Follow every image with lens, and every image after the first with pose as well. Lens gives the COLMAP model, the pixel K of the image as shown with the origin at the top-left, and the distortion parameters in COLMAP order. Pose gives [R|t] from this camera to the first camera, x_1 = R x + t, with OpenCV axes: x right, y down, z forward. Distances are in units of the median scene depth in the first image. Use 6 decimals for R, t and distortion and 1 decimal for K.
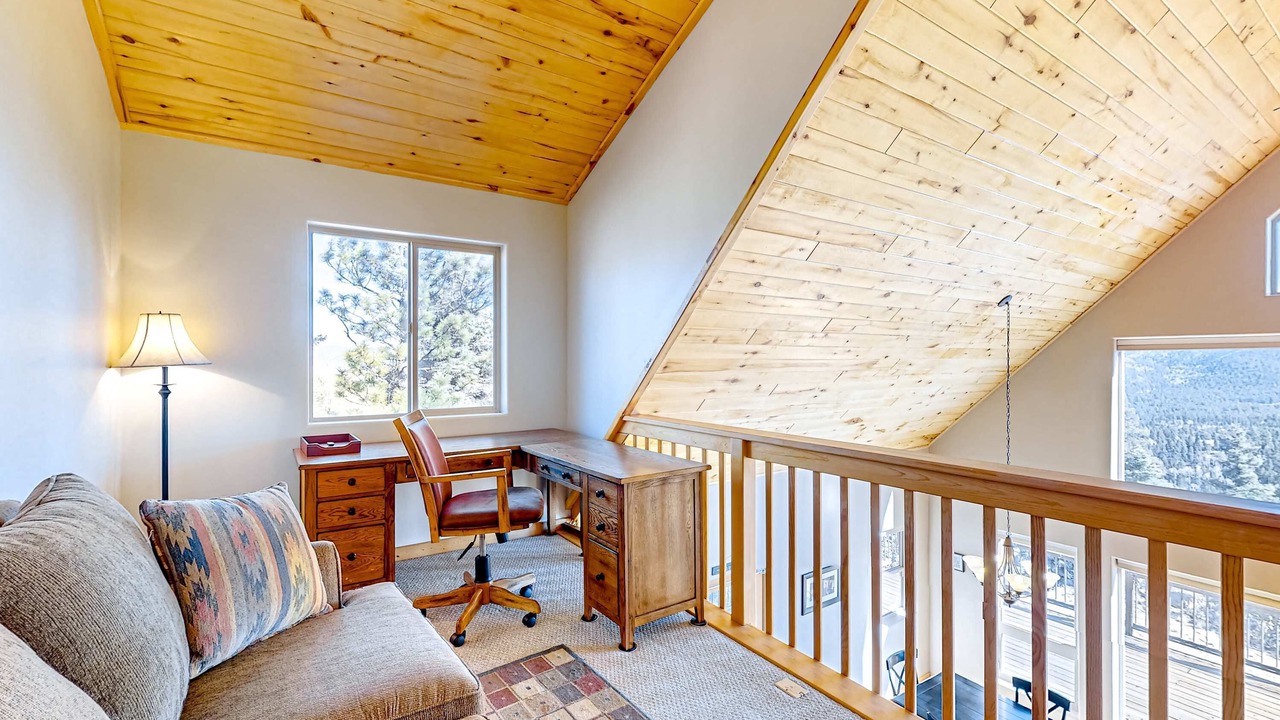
lens RADIAL K [[558.7, 0, 642.4], [0, 558.7, 358.9], [0, 0, 1]] dist [0.003805, -0.000782]
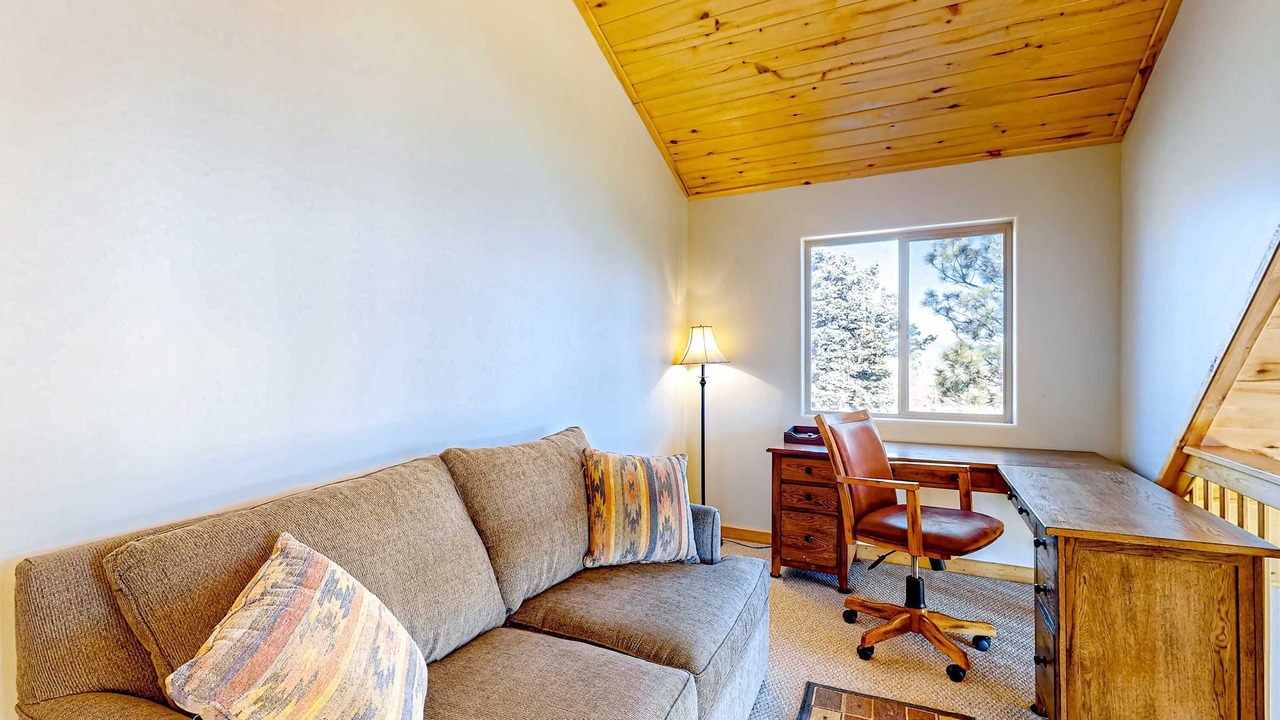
lens RADIAL K [[558.7, 0, 638.8], [0, 558.7, 358.4], [0, 0, 1]] dist [0.003805, -0.000782]
pose [[0.490651, -0.002529, -0.871352, 0.276132], [0.002153, 0.999996, -0.001689, 0.000990], [0.871353, -0.001047, 0.490655, 0.172060]]
